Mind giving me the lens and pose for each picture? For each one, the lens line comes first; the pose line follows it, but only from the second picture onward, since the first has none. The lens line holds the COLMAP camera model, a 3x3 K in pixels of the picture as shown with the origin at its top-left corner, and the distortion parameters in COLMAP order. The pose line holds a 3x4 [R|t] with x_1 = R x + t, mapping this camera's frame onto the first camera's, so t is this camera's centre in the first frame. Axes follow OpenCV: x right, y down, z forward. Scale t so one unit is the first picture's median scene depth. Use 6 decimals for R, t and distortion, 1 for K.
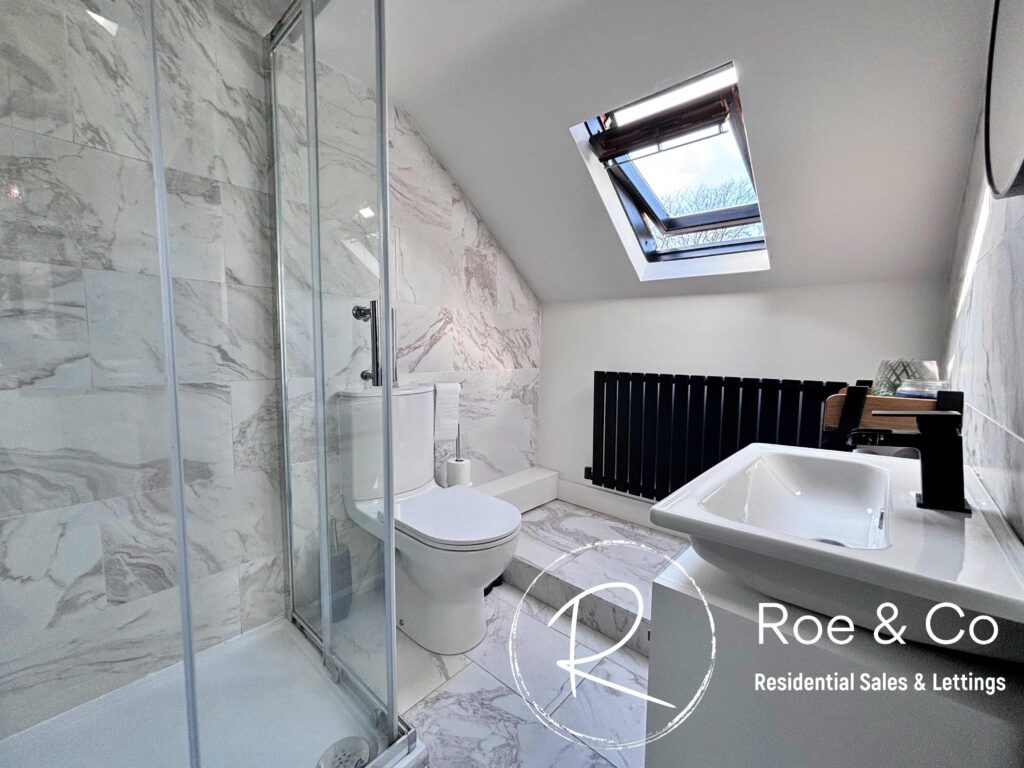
lens RADIAL K [[410.7, 0, 511.8], [0, 410.7, 385.0], [0, 0, 1]] dist [0.003849, -0.001663]
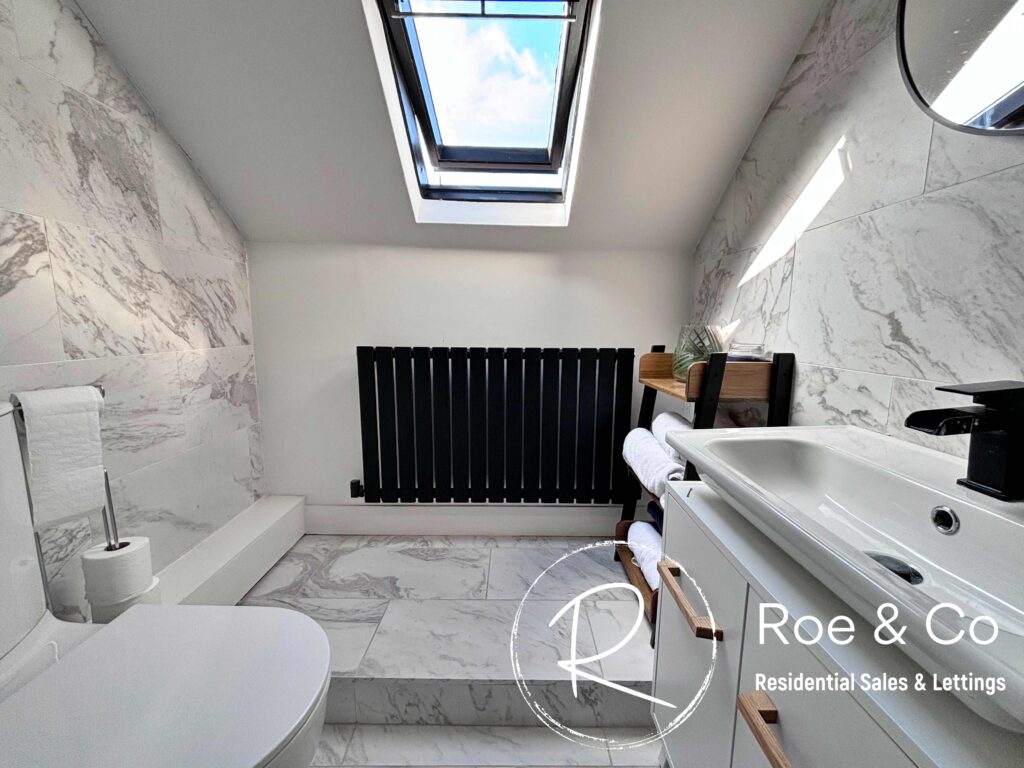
lens RADIAL K [[410.7, 0, 510.6], [0, 410.7, 383.5], [0, 0, 1]] dist [0.003849, -0.001663]
pose [[0.740462, -0.100931, 0.664476, -0.082863], [0.056407, 0.994504, 0.088204, -0.019690], [-0.669727, -0.027831, 0.742086, 0.321377]]
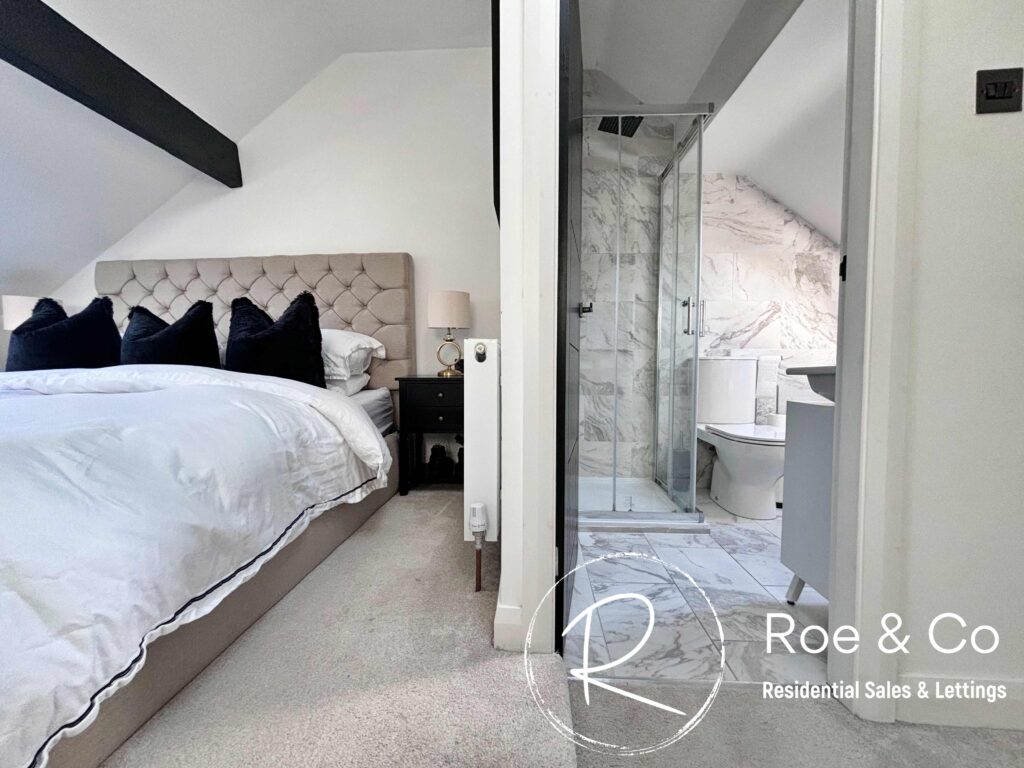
lens RADIAL K [[410.7, 0, 511.0], [0, 410.7, 384.7], [0, 0, 1]] dist [0.003849, -0.001663]
pose [[0.619684, 0.024515, -0.784468, 0.362034], [-0.069391, 0.997309, -0.023649, 0.173050], [0.781778, 0.069090, 0.619718, -0.486355]]
